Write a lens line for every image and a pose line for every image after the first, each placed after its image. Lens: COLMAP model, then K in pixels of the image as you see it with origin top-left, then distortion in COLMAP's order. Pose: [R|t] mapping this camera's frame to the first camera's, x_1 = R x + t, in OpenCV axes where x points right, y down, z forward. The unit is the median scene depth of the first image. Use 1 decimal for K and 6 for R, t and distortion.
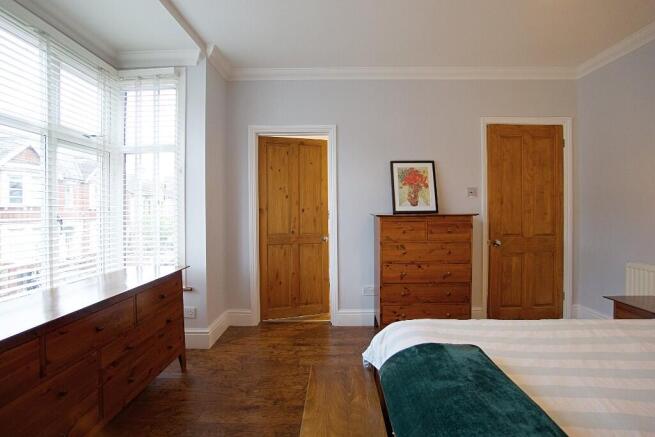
lens RADIAL K [[294.2, 0, 327.1], [0, 294.2, 213.1], [0, 0, 1]] dist [-0.063418, 0.025470]
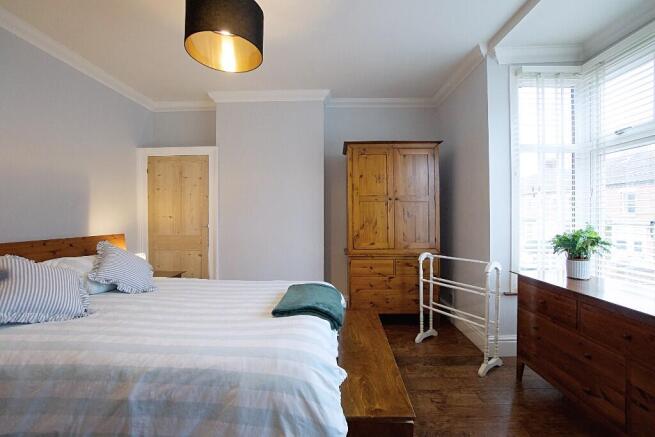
lens RADIAL K [[294.2, 0, 327.1], [0, 294.2, 213.1], [0, 0, 1]] dist [-0.063418, 0.025470]
pose [[-0.999963, 0.006294, 0.005819, 0.085330], [0.006304, 0.999979, 0.001601, -0.003774], [-0.005809, 0.001638, -0.999982, 0.918517]]
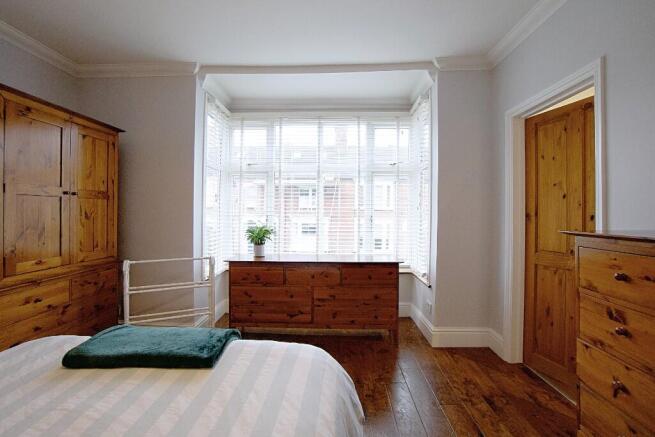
lens RADIAL K [[294.2, 0, 327.1], [0, 294.2, 213.1], [0, 0, 1]] dist [-0.063418, 0.025470]
pose [[-0.014943, 0.004519, -0.999878, 0.557580], [-0.014516, 0.999883, 0.004736, -0.015291], [0.999783, 0.014585, -0.014876, 0.533168]]
